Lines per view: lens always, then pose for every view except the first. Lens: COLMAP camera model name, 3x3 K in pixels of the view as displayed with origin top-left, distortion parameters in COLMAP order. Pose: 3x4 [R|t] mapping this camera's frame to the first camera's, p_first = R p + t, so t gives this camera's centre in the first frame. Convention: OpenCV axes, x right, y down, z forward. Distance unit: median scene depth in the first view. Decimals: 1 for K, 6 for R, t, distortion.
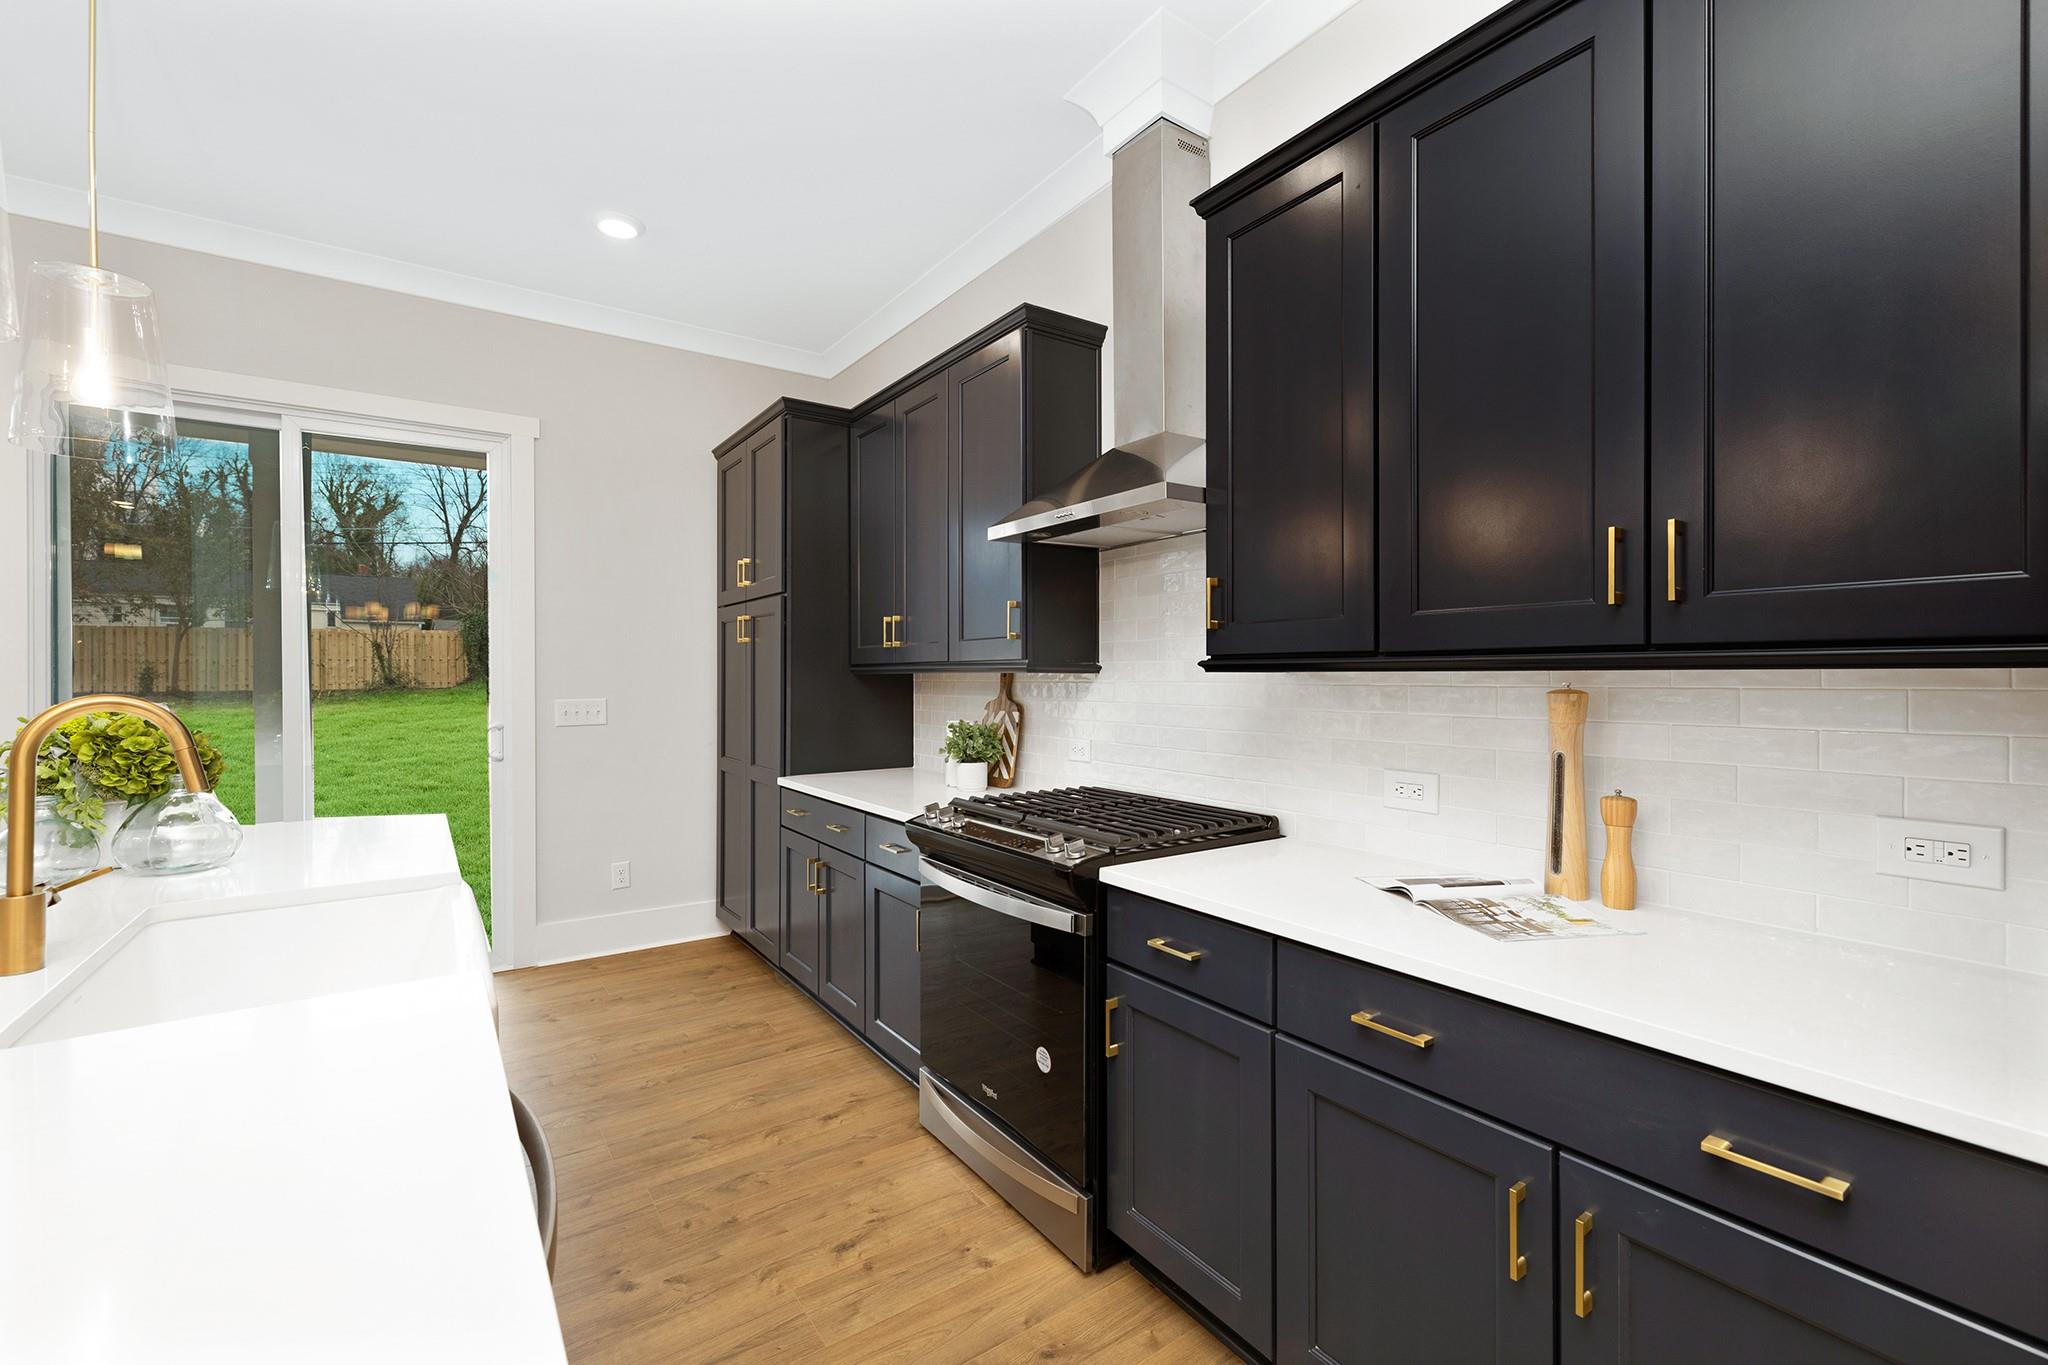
lens RADIAL K [[861.7, 0, 1022.6], [0, 861.7, 676.4], [0, 0, 1]] dist [-0.006238, 0.001025]
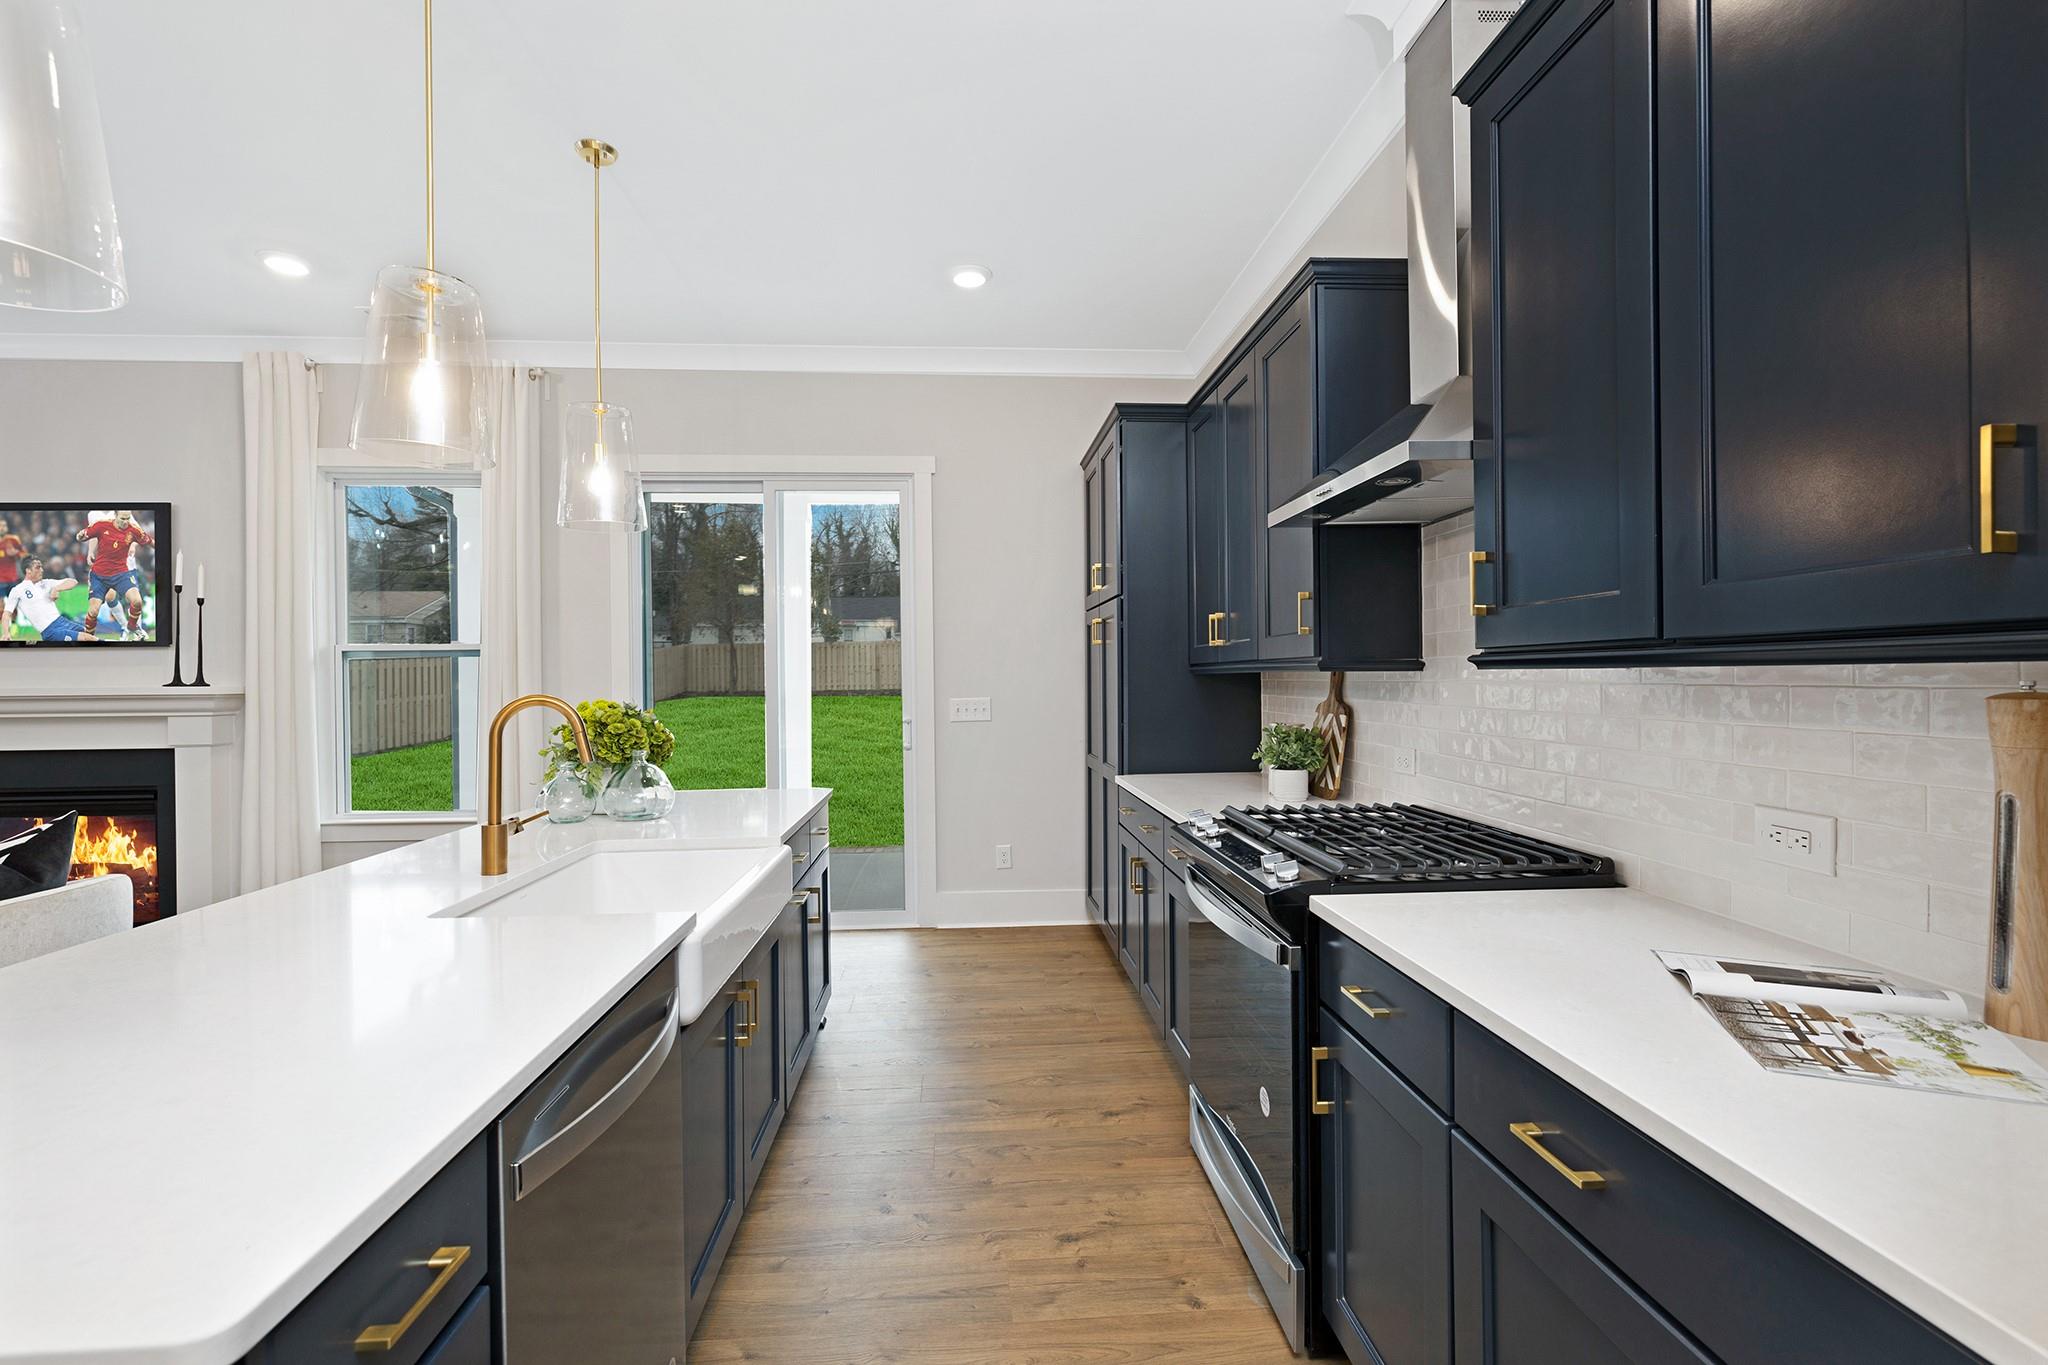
lens RADIAL K [[878.8, 0, 1011.8], [0, 878.8, 676.0], [0, 0, 1]] dist [-0.001990, -0.000287]
pose [[0.853626, -0.008182, -0.520822, 0.195461], [0.008588, 0.999962, -0.001634, -0.000831], [0.520815, -0.003078, 0.853664, 0.054354]]
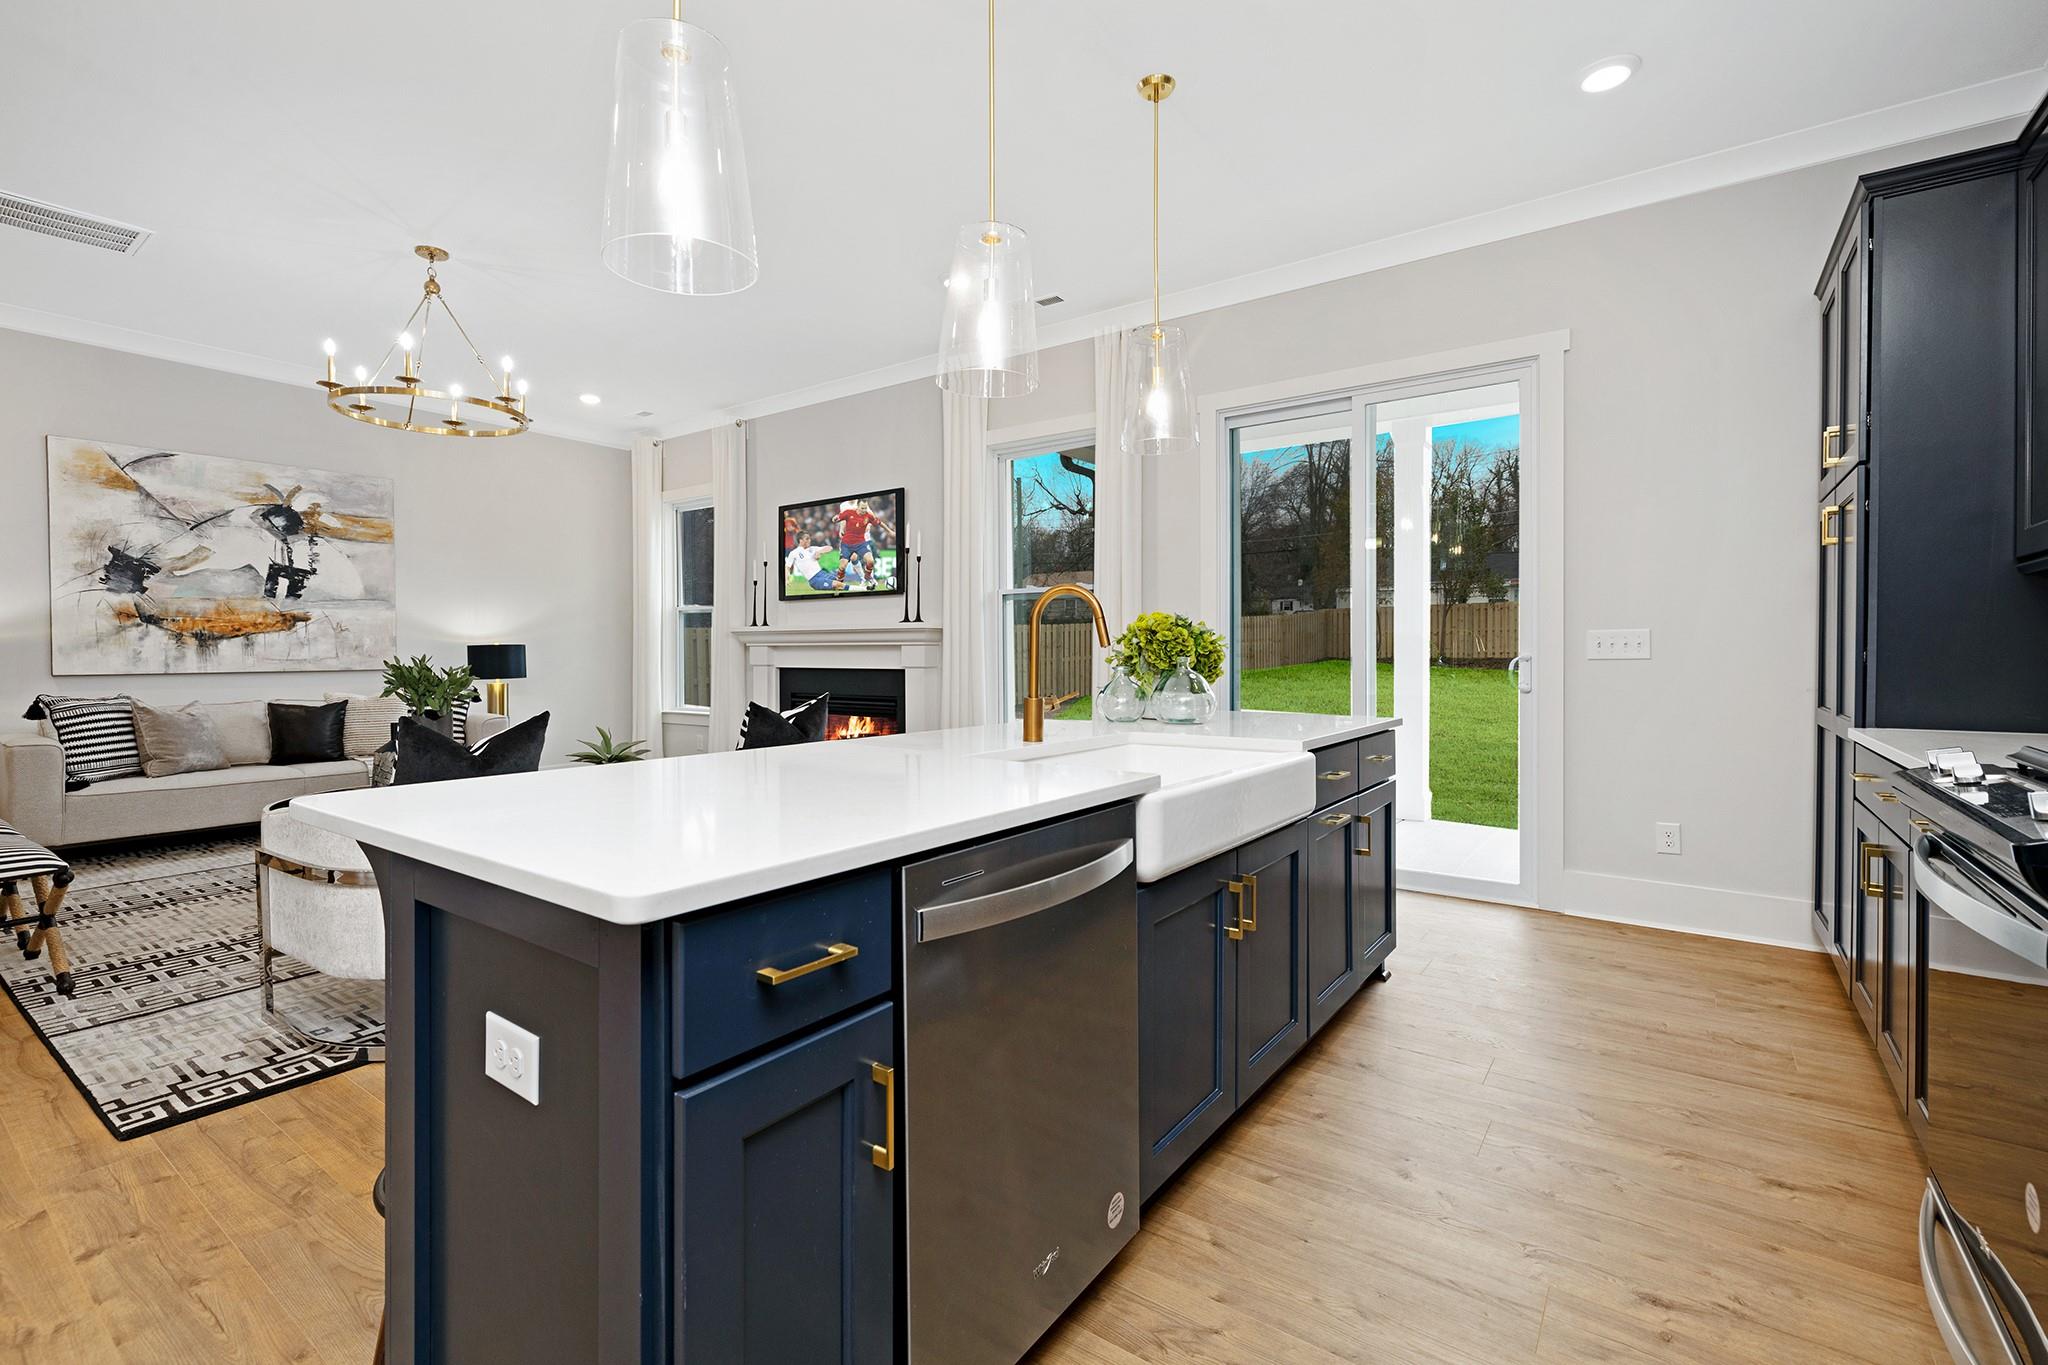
lens RADIAL K [[906.5, 0, 1007.9], [0, 906.5, 659.6], [0, 0, 1]] dist [0.004750, -0.000751]
pose [[0.316054, 0.007706, -0.948710, 0.250237], [0.001852, 0.999960, 0.008739, 0.067917], [0.948739, -0.004519, 0.316027, 0.150742]]
